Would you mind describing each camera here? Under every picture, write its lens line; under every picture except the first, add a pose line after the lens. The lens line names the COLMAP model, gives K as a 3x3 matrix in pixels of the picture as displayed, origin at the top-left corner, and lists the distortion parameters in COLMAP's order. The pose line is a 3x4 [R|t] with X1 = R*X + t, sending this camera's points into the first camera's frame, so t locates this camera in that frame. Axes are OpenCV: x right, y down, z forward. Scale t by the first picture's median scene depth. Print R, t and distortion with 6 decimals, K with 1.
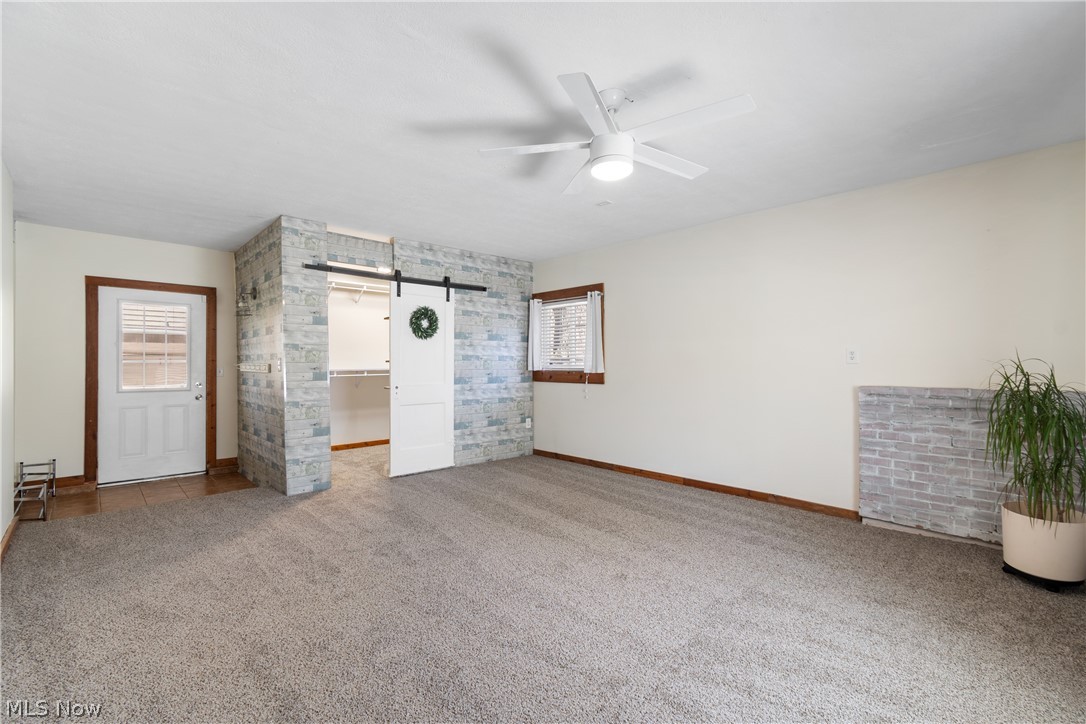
lens RADIAL K [[474.0, 0, 541.6], [0, 474.0, 360.5], [0, 0, 1]] dist [0.000879, -0.000746]
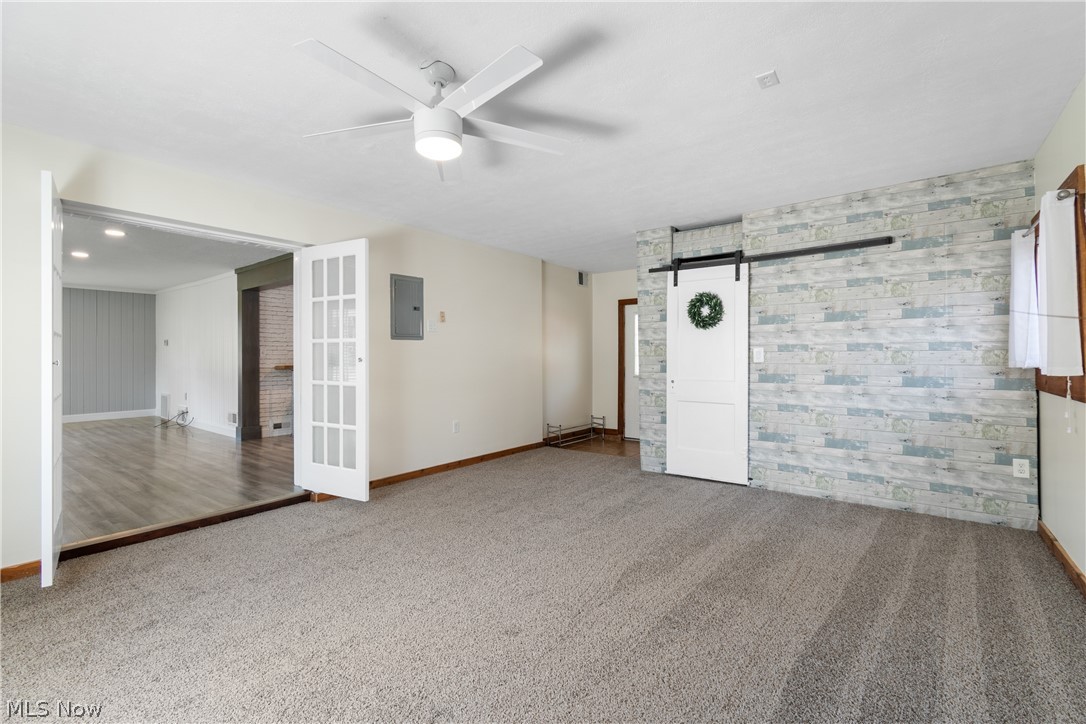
lens RADIAL K [[480.5, 0, 547.0], [0, 480.5, 350.8], [0, 0, 1]] dist [-0.000747, -0.000677]
pose [[0.165248, -0.014732, -0.986142, 0.455177], [0.013851, 0.999824, -0.012615, 0.001811], [0.986155, -0.011574, 0.165424, 0.438474]]
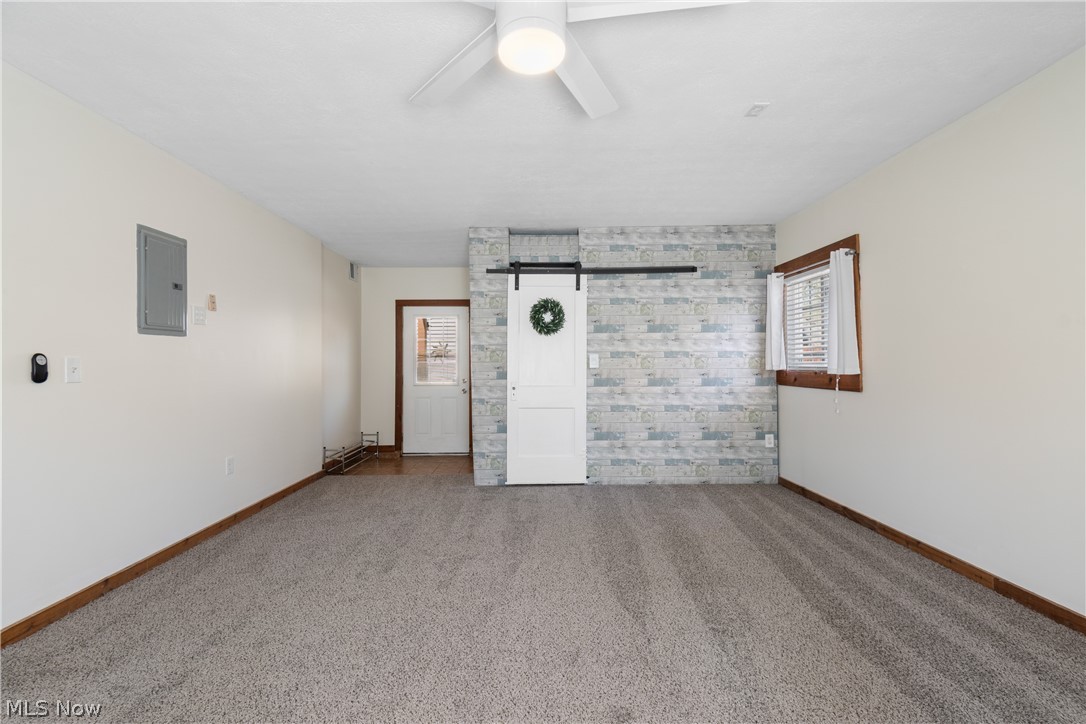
lens RADIAL K [[476.8, 0, 542.8], [0, 476.8, 357.5], [0, 0, 1]] dist [0.002293, -0.000870]
pose [[0.738510, -0.014229, -0.674093, 0.239541], [0.013041, 0.999892, -0.006819, 0.001955], [0.674117, -0.003756, 0.738615, 0.229176]]
